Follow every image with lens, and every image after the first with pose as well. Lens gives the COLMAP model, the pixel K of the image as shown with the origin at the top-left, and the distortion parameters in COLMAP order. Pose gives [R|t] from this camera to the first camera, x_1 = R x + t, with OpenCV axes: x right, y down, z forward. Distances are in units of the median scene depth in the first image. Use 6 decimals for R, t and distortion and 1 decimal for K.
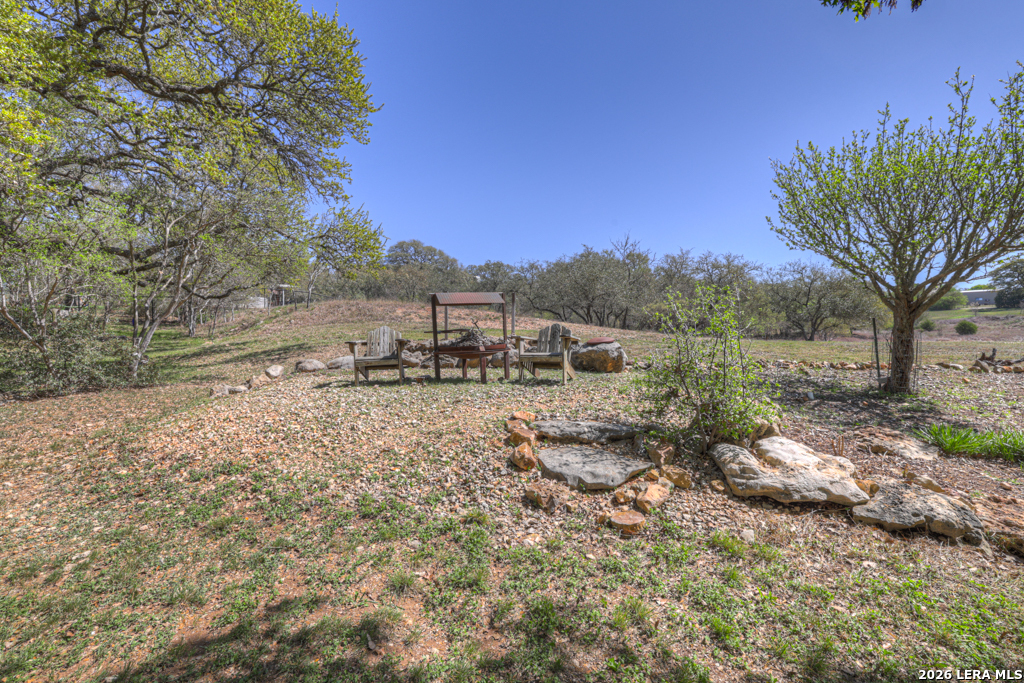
lens RADIAL K [[487.9, 0, 511.2], [0, 487.9, 339.1], [0, 0, 1]] dist [-0.000551, -0.000002]
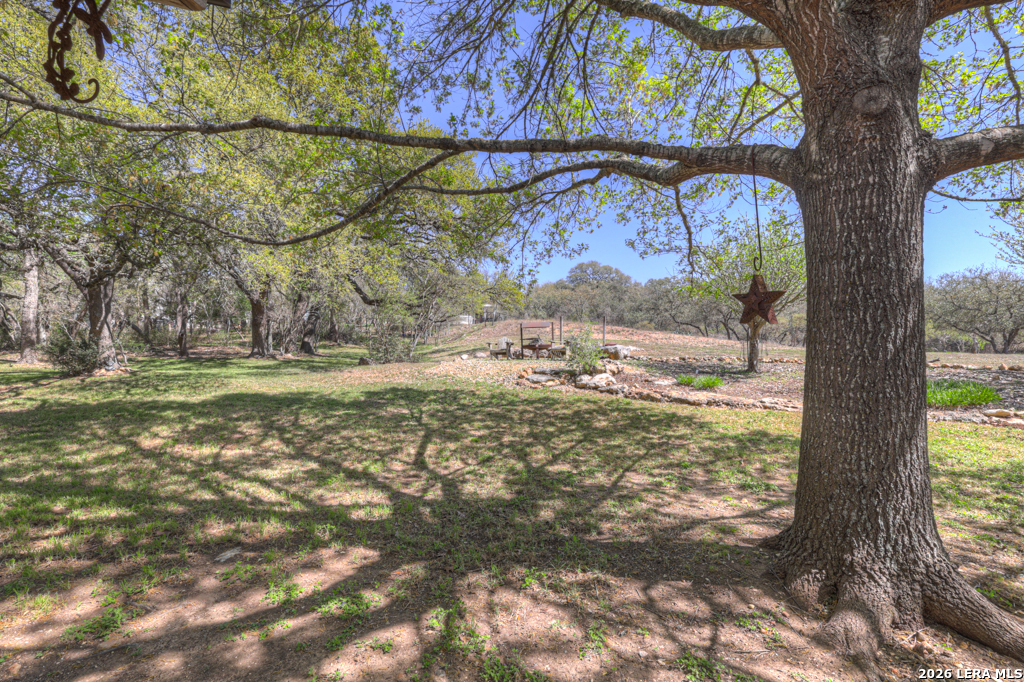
lens RADIAL K [[487.9, 0, 512.3], [0, 487.9, 341.2], [0, 0, 1]] dist [-0.000551, -0.000002]
pose [[0.924961, 0.003444, -0.380046, 0.421452], [-0.011235, 0.999770, -0.018285, 0.023518], [0.379895, 0.021182, 0.924787, -0.731559]]
